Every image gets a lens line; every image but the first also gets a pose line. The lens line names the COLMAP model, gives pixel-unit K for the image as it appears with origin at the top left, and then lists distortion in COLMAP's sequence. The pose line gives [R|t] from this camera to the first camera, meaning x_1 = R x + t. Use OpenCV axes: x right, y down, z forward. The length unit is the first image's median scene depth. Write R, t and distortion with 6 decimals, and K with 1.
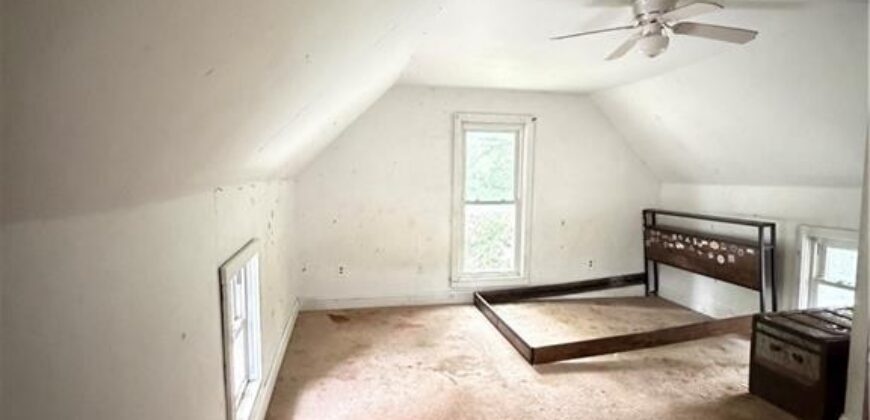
lens RADIAL K [[467.3, 0, 435.0], [0, 467.3, 210.0], [0, 0, 1]] dist [-0.000420, -0.000172]
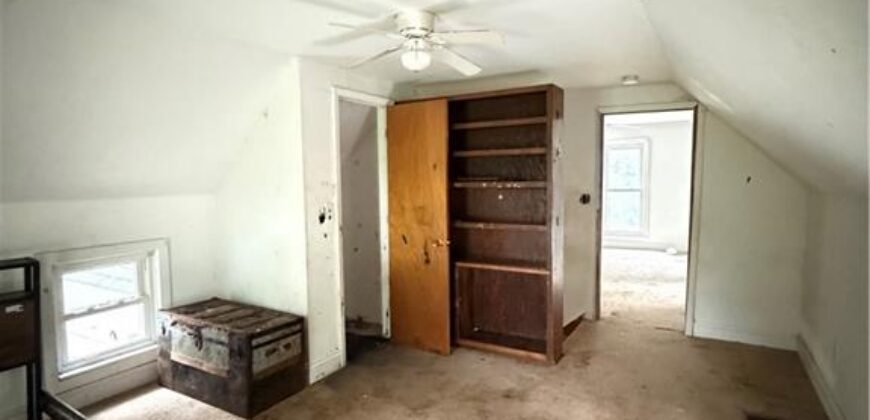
lens RADIAL K [[467.3, 0, 435.0], [0, 467.3, 210.0], [0, 0, 1]] dist [-0.000420, -0.000172]
pose [[-0.746740, -0.050970, 0.663160, -0.202505], [0.053008, 0.989327, 0.135728, -0.132656], [-0.663000, 0.136506, -0.736069, 1.473961]]
